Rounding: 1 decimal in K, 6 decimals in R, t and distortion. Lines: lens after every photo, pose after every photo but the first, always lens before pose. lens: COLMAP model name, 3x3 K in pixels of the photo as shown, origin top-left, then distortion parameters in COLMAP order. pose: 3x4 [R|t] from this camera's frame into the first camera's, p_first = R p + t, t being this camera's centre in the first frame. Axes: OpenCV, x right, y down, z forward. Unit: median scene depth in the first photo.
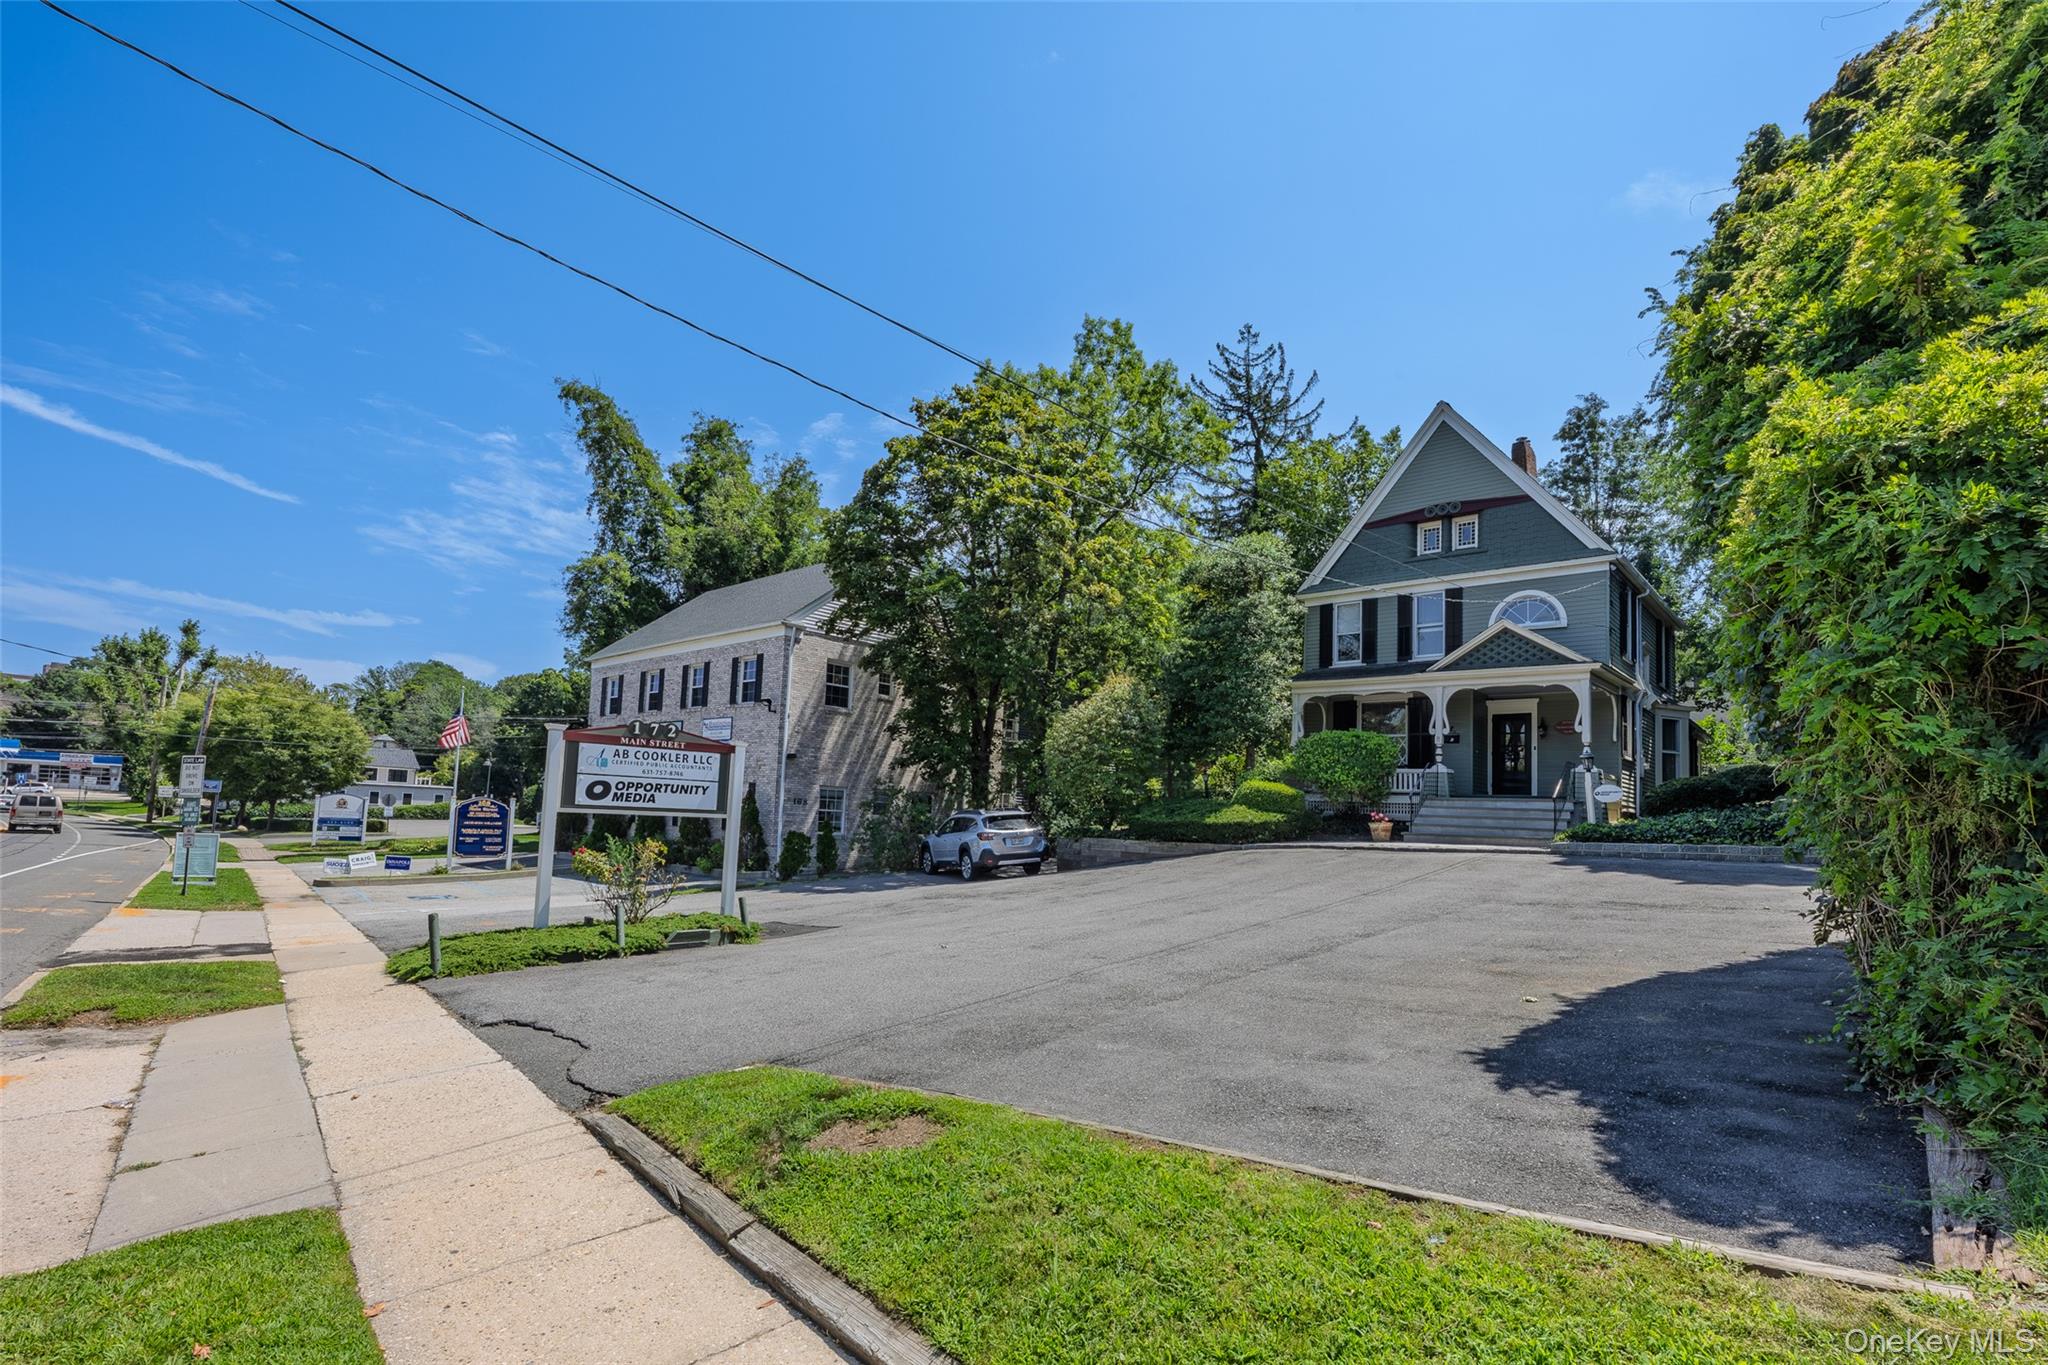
lens RADIAL K [[878.5, 0, 1058.4], [0, 878.5, 756.1], [0, 0, 1]] dist [-0.007875, 0.000805]
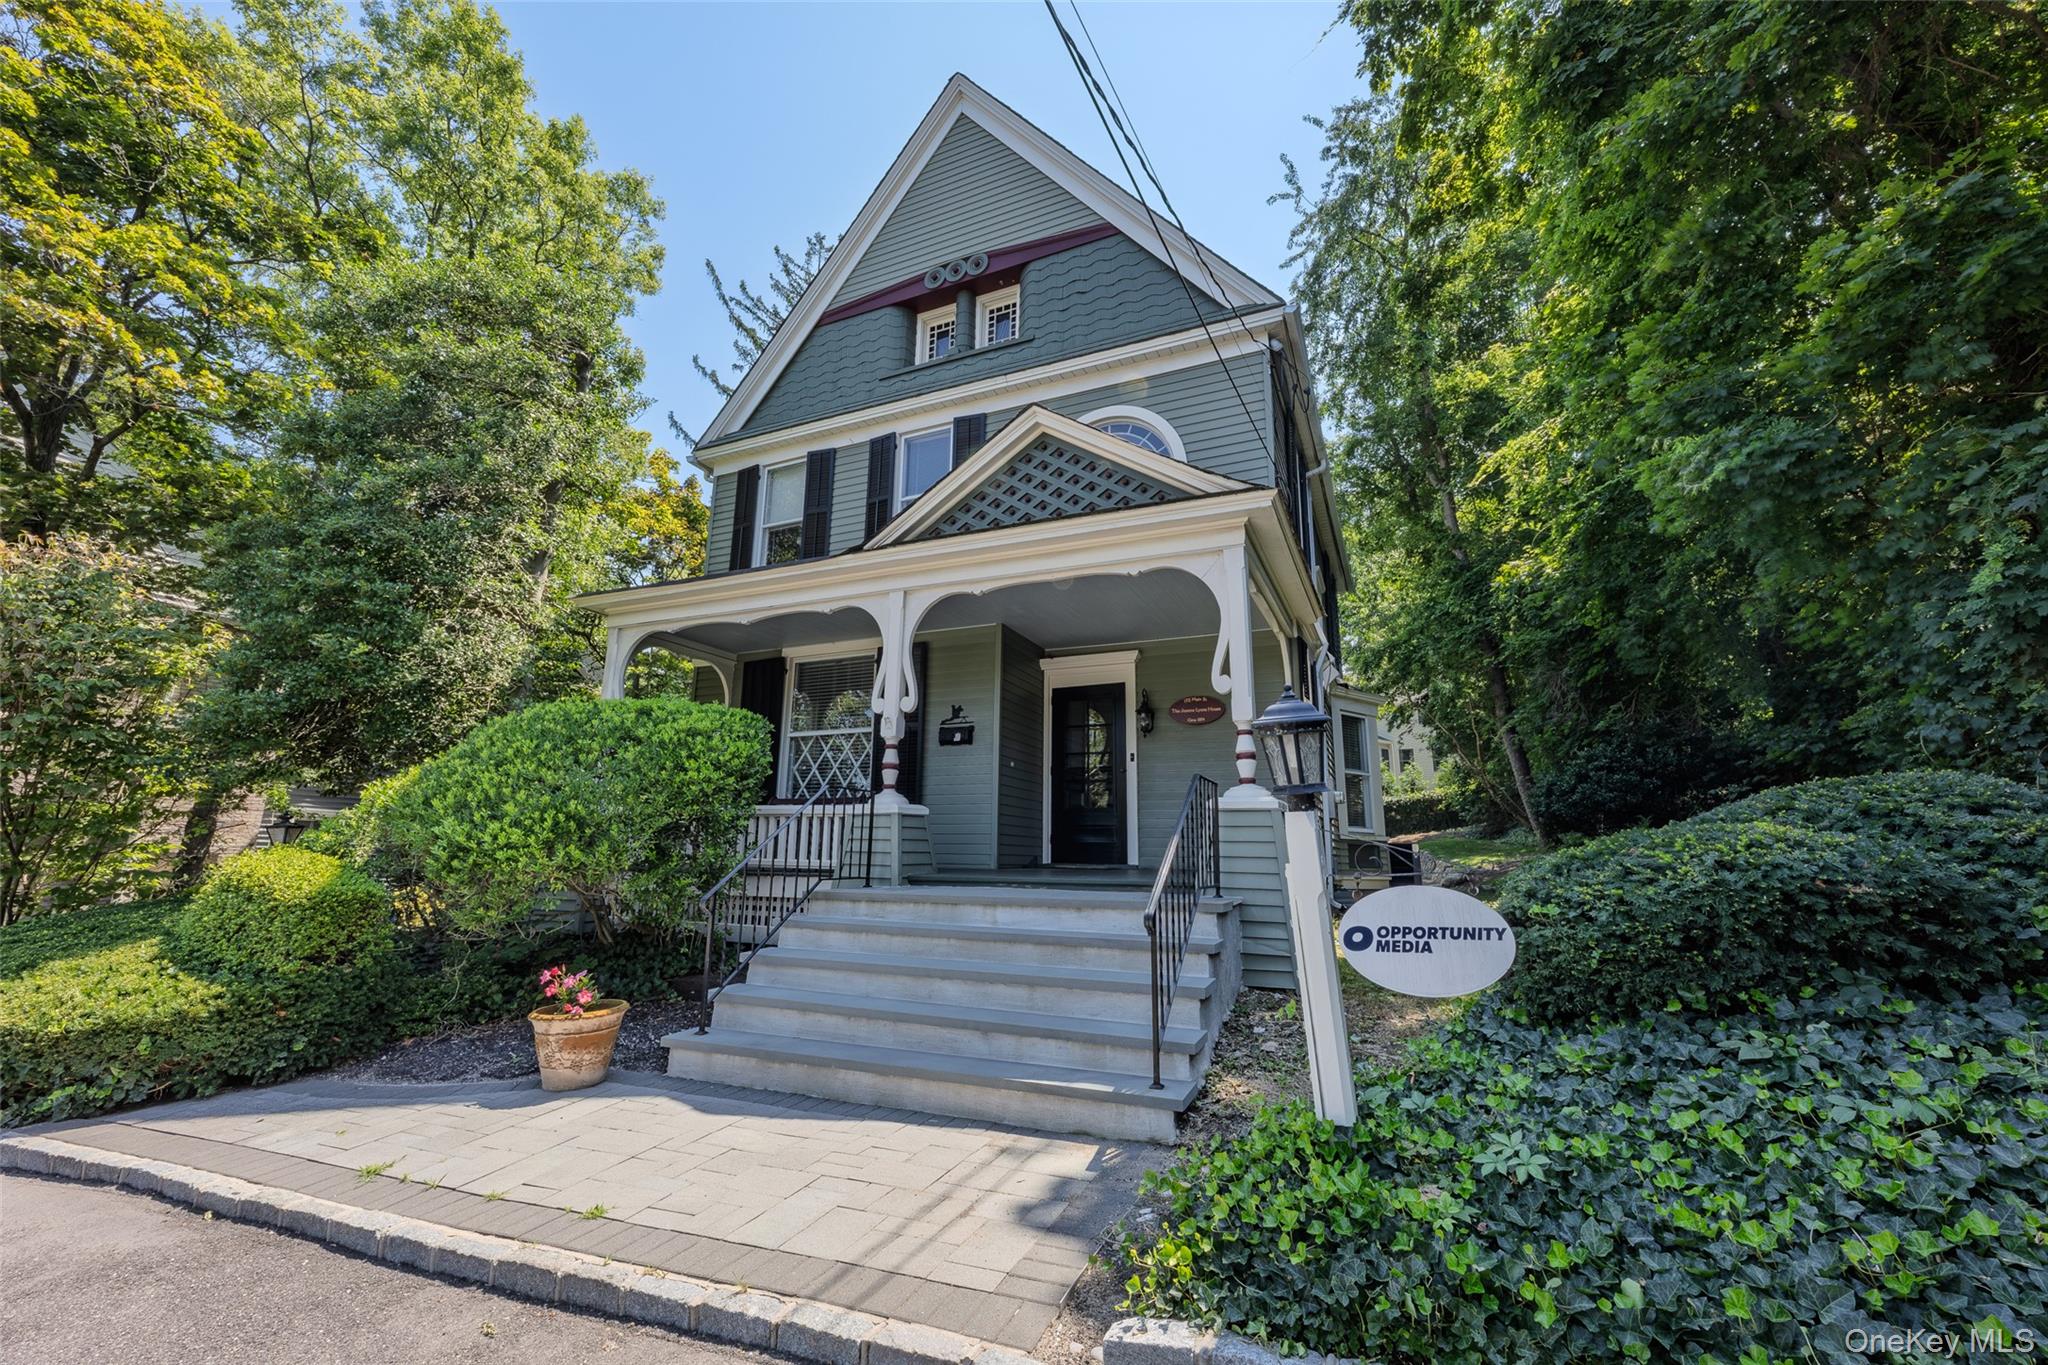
lens RADIAL K [[823.2, 0, 1025.5], [0, 823.2, 680.9], [0, 0, 1]] dist [0.000419, 0.000016]
pose [[0.948413, 0.041066, 0.314368, 0.384199], [0.003165, 0.990300, -0.138910, 0.011702], [-0.317023, 0.132739, 0.939083, 0.661049]]
